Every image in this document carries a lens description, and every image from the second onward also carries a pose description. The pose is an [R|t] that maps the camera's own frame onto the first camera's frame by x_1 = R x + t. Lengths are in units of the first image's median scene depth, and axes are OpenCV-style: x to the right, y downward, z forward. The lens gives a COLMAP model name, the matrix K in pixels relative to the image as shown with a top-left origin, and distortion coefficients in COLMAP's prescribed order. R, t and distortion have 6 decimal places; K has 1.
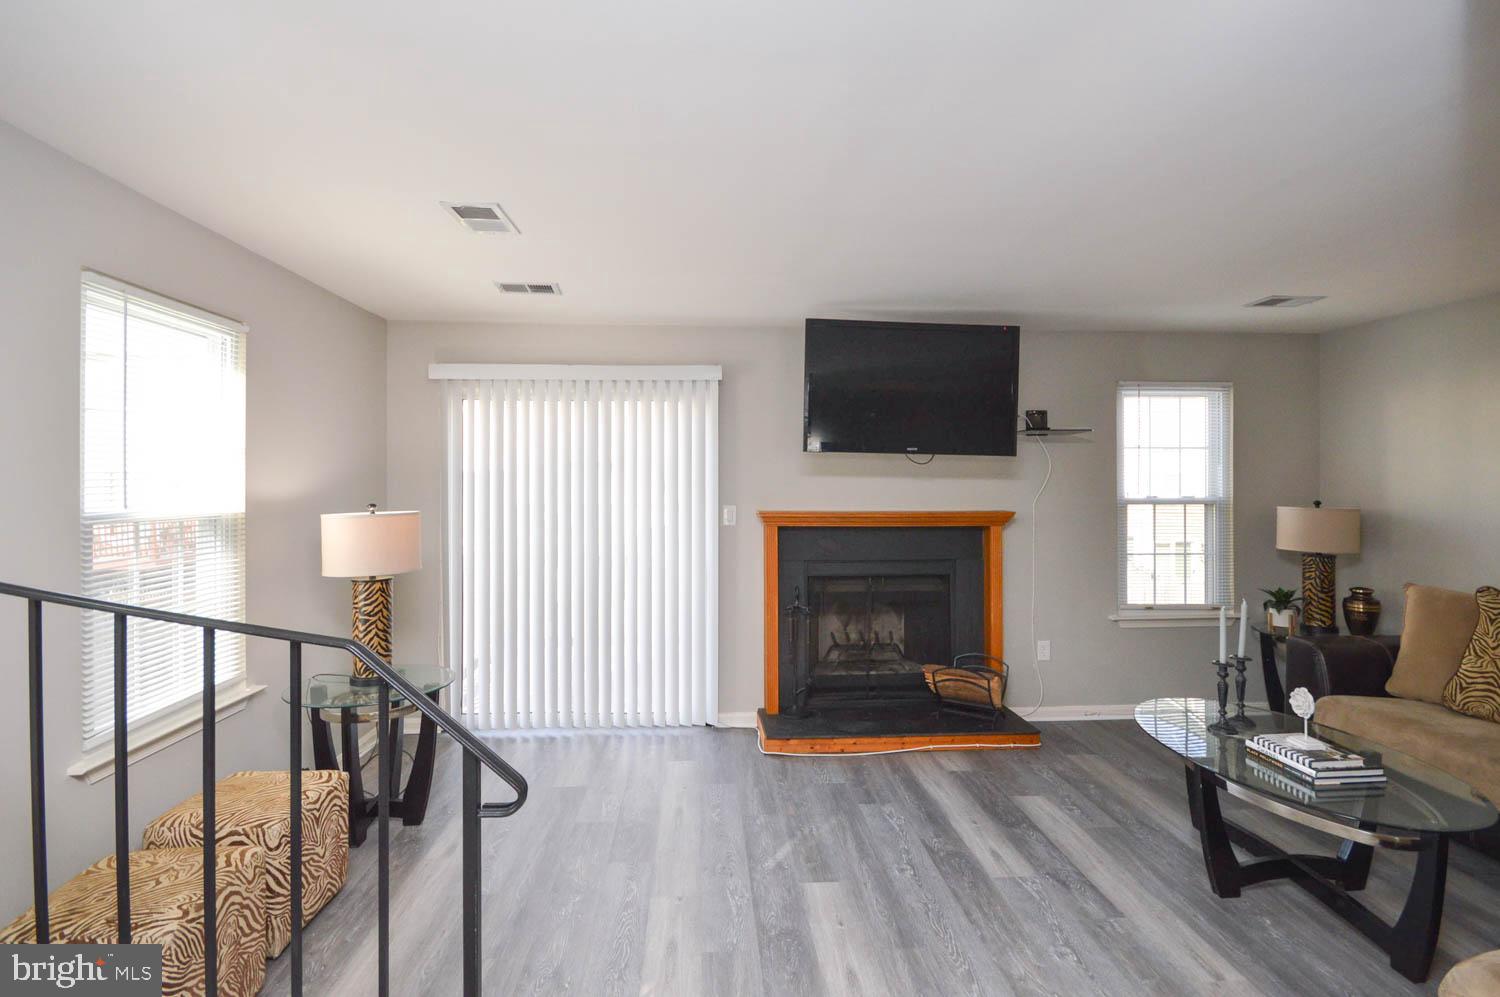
lens RADIAL K [[690.6, 0, 742.5], [0, 690.6, 483.2], [0, 0, 1]] dist [-0.001640, -0.000407]
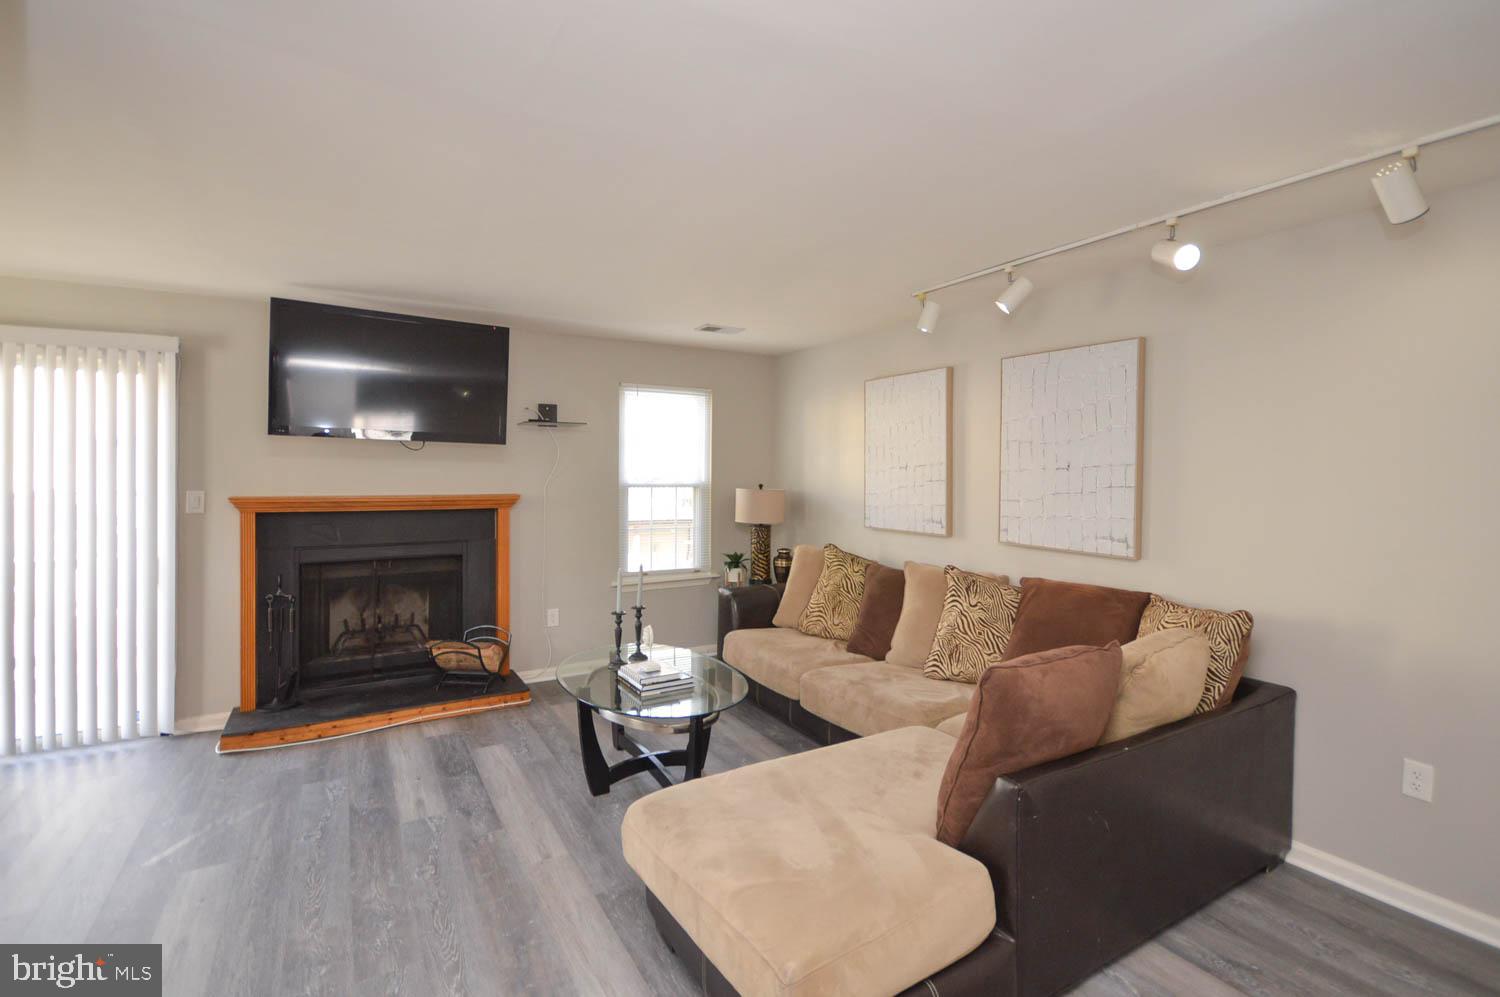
lens RADIAL K [[685.3, 0, 756.2], [0, 685.3, 478.7], [0, 0, 1]] dist [-0.001543, -0.000884]
pose [[0.886349, 0.000699, 0.463018, 0.229228], [-0.007650, 0.999884, 0.013135, -0.001834], [-0.462956, -0.015184, 0.886251, -0.151405]]
